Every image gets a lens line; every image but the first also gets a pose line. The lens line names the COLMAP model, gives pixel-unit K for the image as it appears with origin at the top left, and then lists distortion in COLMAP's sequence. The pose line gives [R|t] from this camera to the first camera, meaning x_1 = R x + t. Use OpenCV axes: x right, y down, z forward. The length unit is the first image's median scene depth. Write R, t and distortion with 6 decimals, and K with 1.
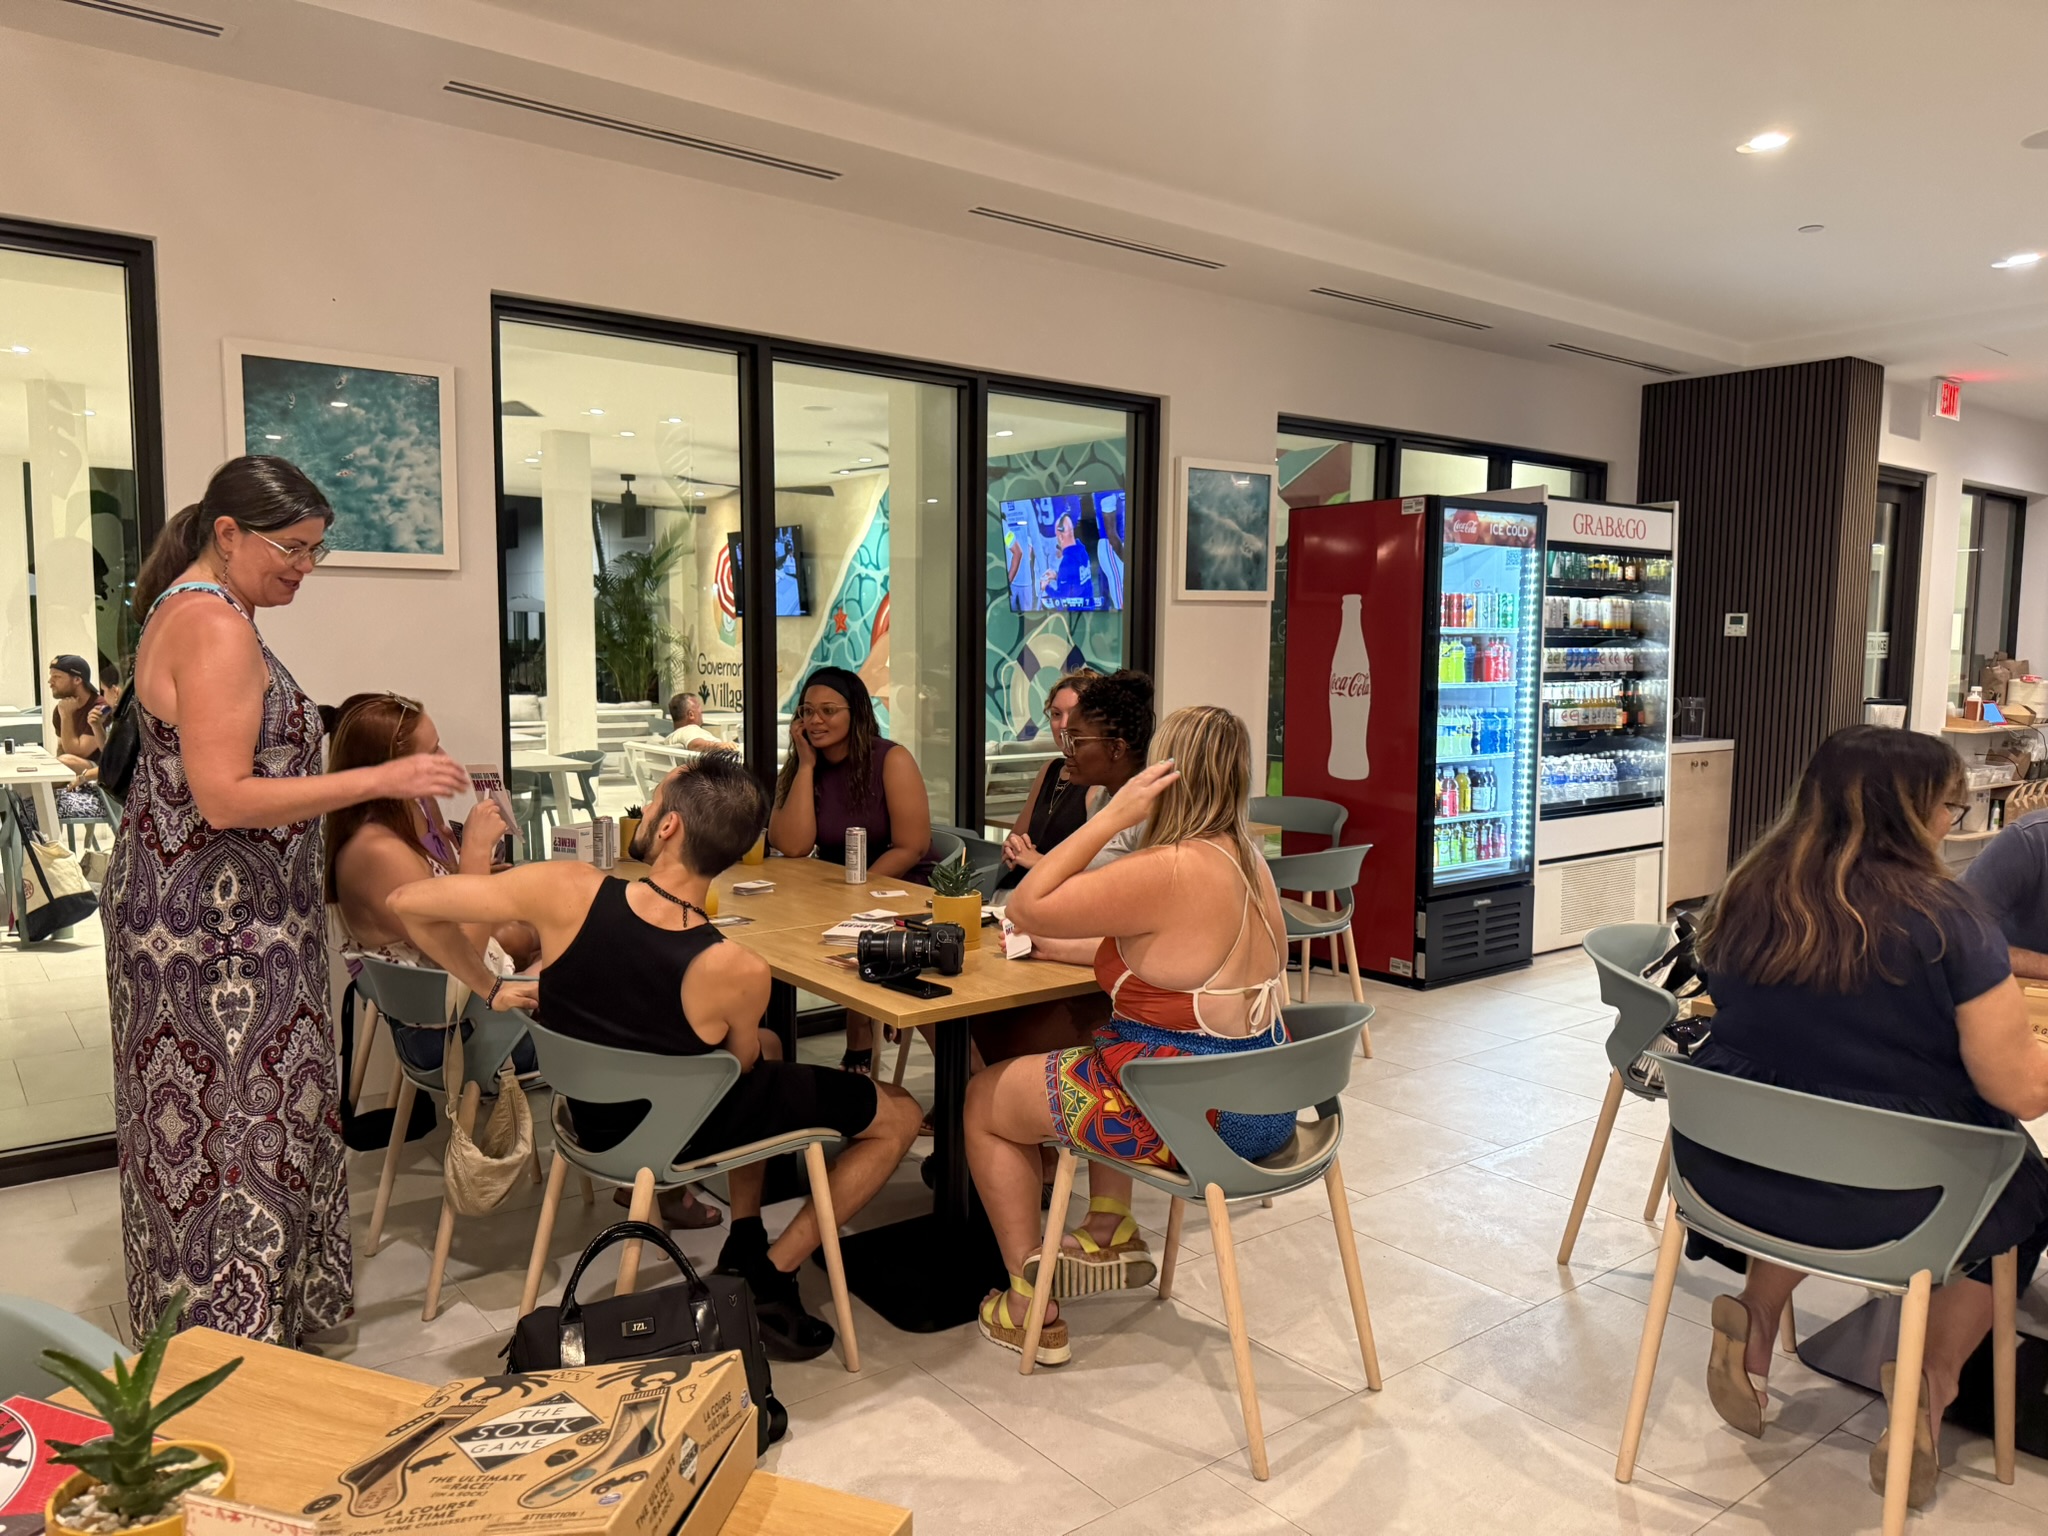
lens RADIAL K [[1436.7, 0, 1024.0], [0, 1436.7, 768.0], [0, 0, 1]] dist [0.027620, -0.047322]
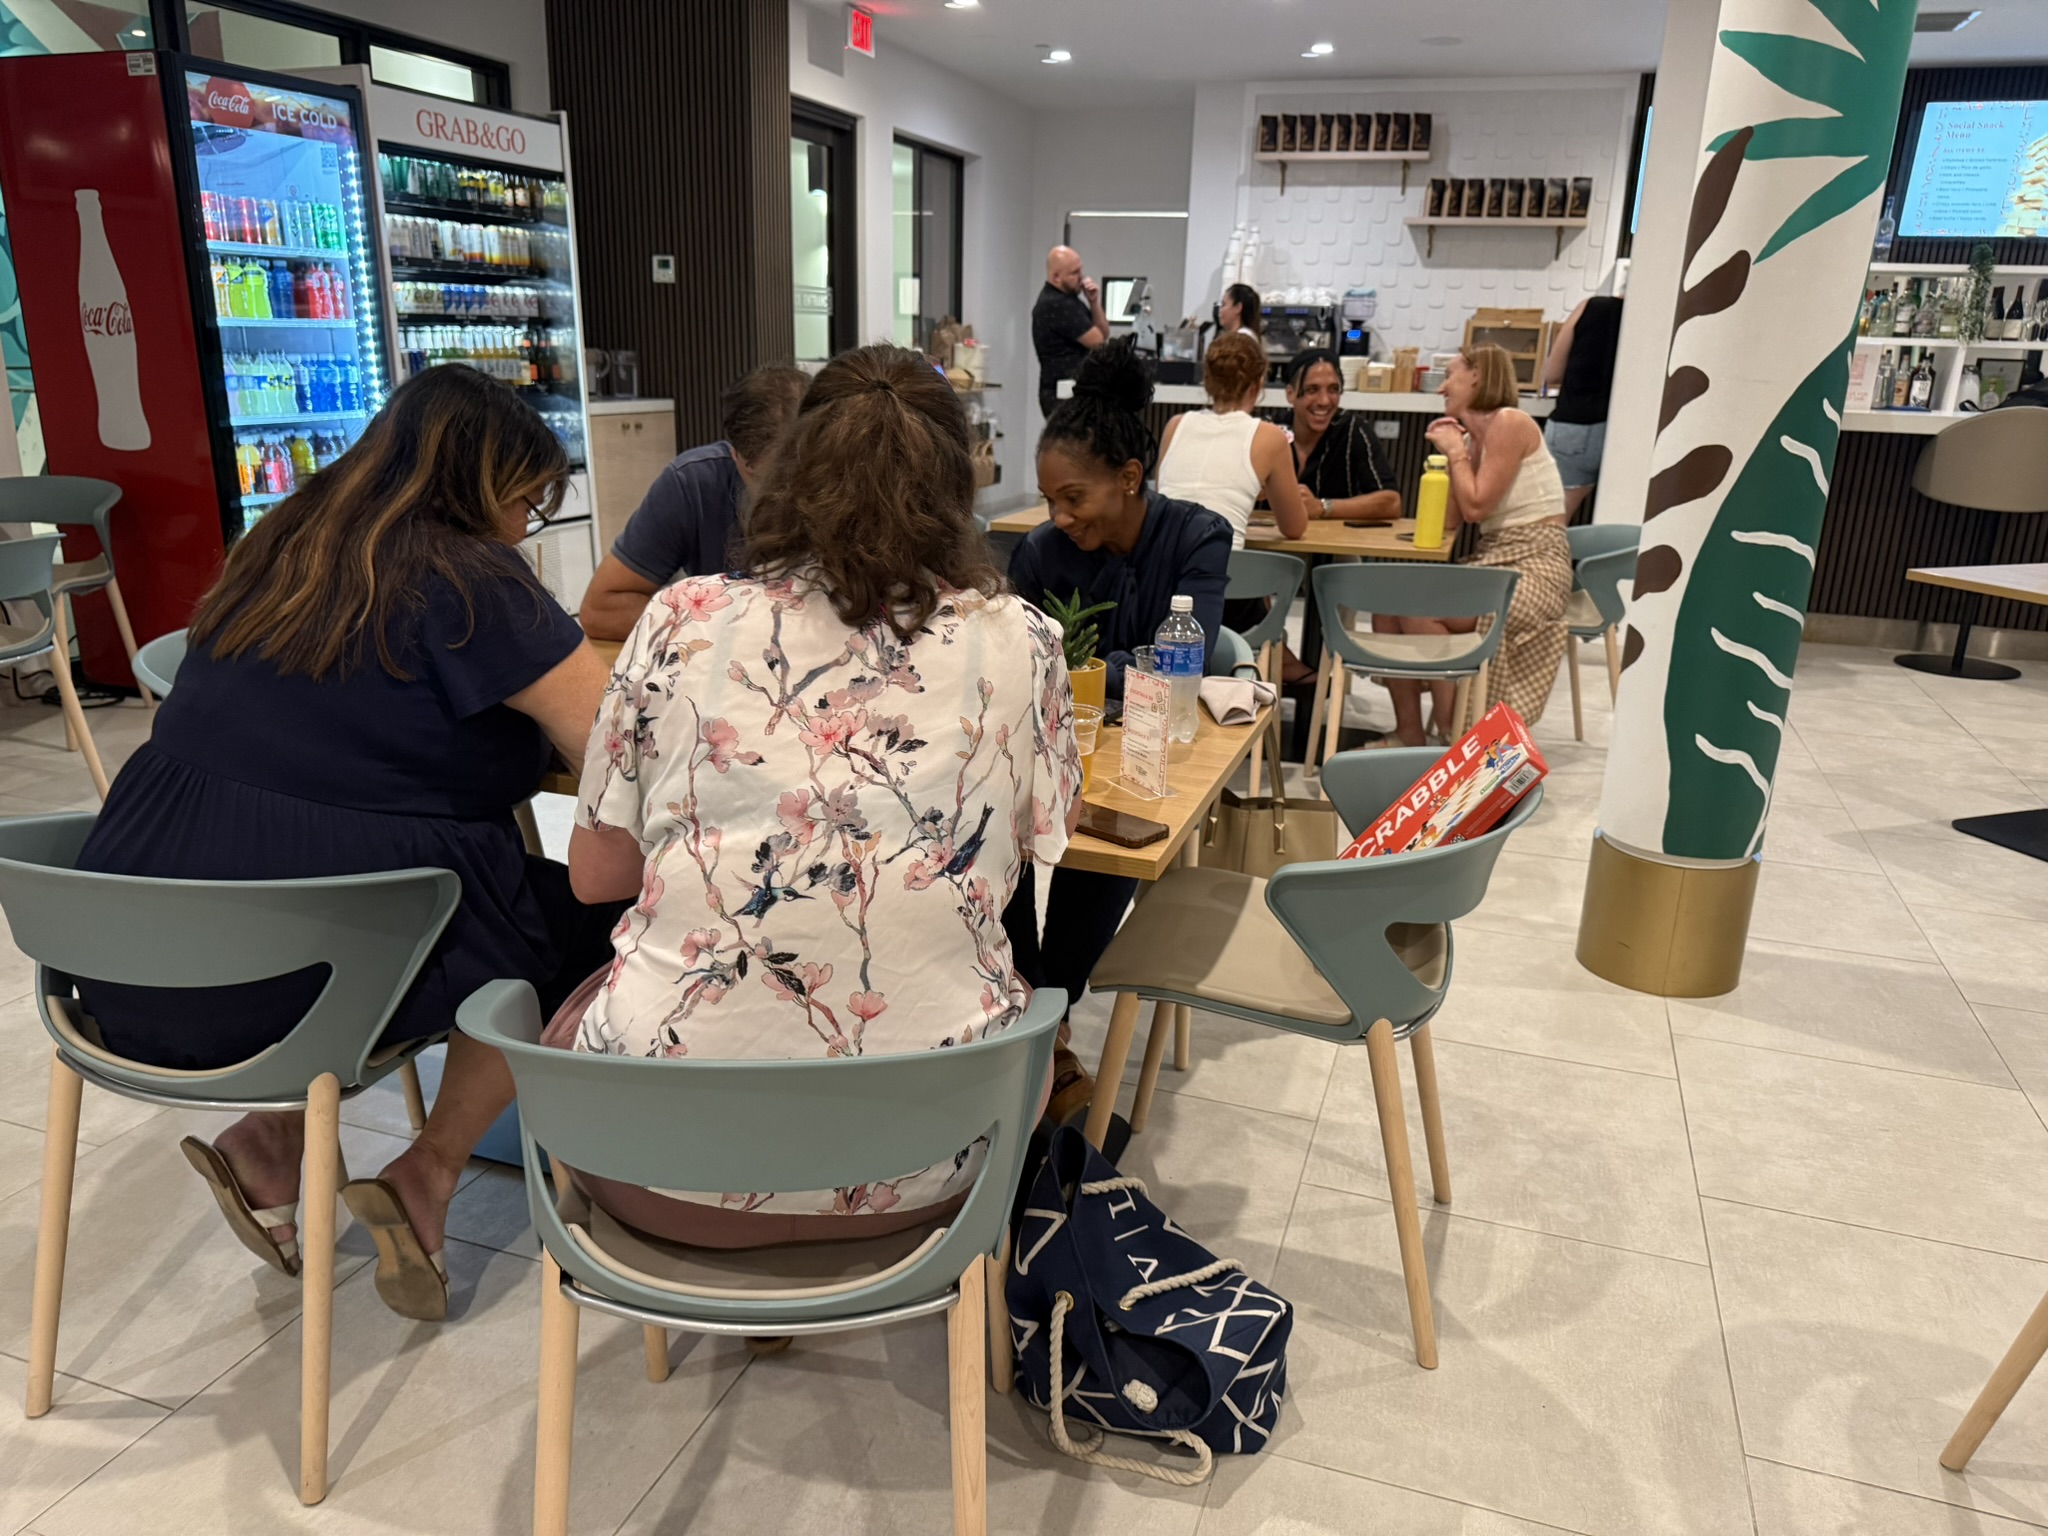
lens RADIAL K [[1482.9, 0, 1024.0], [0, 1482.9, 768.0], [0, 0, 1]] dist [-0.005236, 0.000445]
pose [[0.834006, -0.137370, 0.534382, 0.155532], [0.022105, 0.976053, 0.216407, 0.011888], [-0.551313, -0.168672, 0.817070, 0.061790]]
